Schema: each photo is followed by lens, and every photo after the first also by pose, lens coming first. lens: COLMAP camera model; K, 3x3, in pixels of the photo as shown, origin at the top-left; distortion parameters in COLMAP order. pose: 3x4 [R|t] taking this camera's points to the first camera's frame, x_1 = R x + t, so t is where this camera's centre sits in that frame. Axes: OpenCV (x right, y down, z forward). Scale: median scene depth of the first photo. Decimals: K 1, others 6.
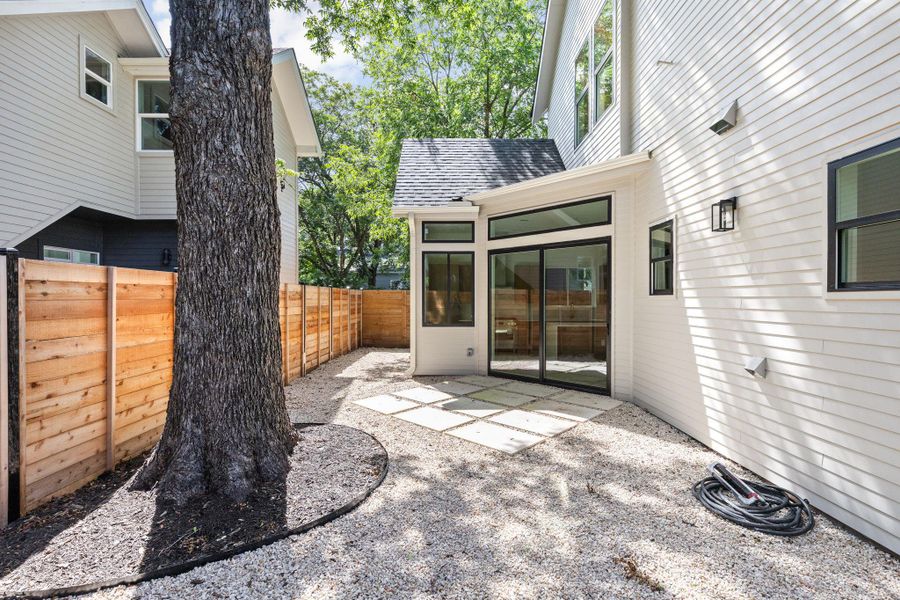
lens RADIAL K [[407.5, 0, 450.0], [0, 407.5, 300.0], [0, 0, 1]] dist [0.001546, 0.000889]
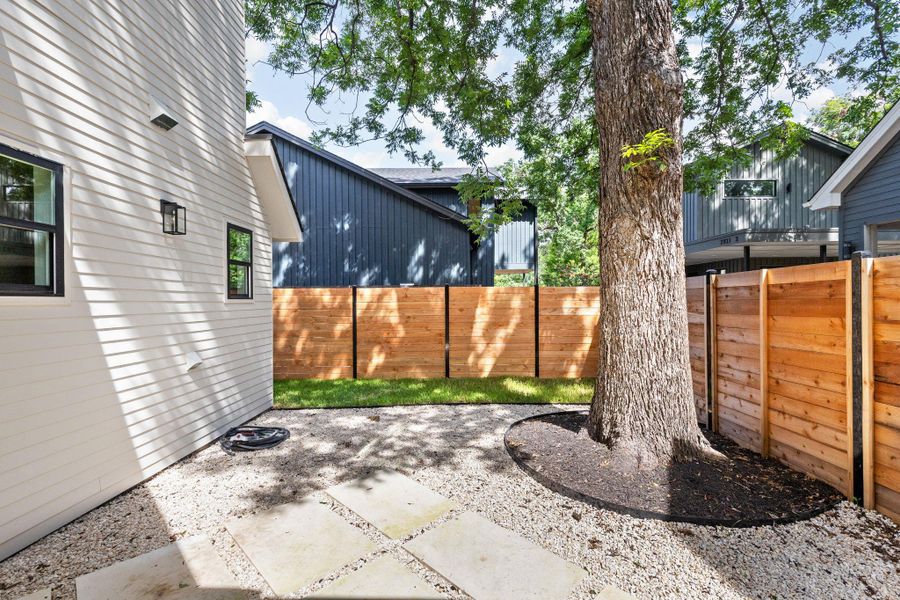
lens RADIAL K [[407.5, 0, 450.0], [0, 407.5, 300.0], [0, 0, 1]] dist [0.001546, 0.000889]
pose [[-0.999960, 0.007042, 0.005539, -0.001212], [0.007028, 0.999972, -0.002554, -0.003621], [-0.005557, -0.002515, -0.999981, 2.157906]]
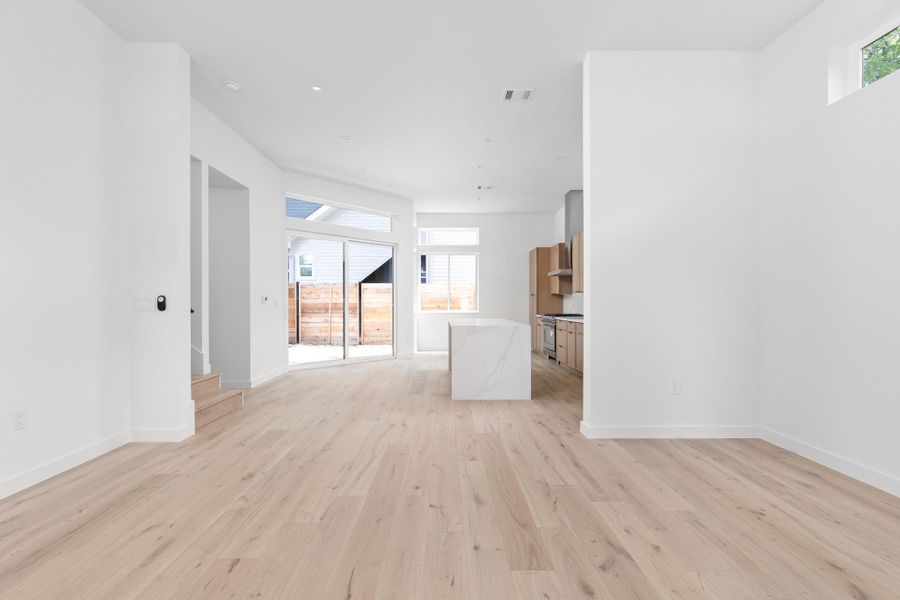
lens RADIAL K [[429.6, 0, 434.4], [0, 429.6, 300.2], [0, 0, 1]] dist [0.003088, 0.000846]
pose [[-0.008540, 0.002442, -0.999961, 2.822204], [0.001155, 0.999996, 0.002433, 0.050656], [0.999963, -0.001135, -0.008543, 2.495804]]
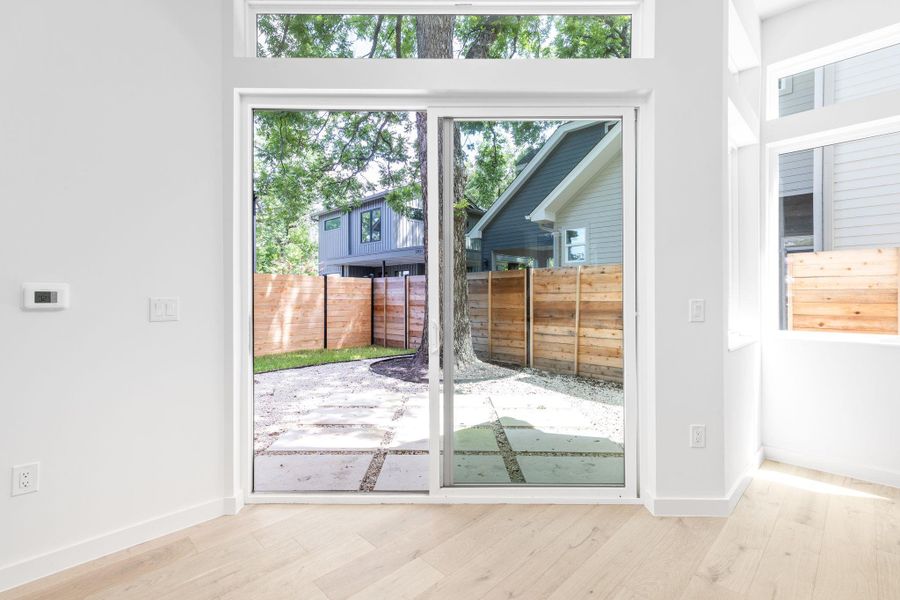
lens RADIAL K [[407.5, 0, 450.0], [0, 407.5, 300.0], [0, 0, 1]] dist [0.001546, 0.000889]
pose [[-0.698136, 0.008166, -0.715919, 0.954803], [0.002019, 0.999953, 0.009437, 0.056621], [0.715962, 0.005143, -0.698120, 2.483846]]
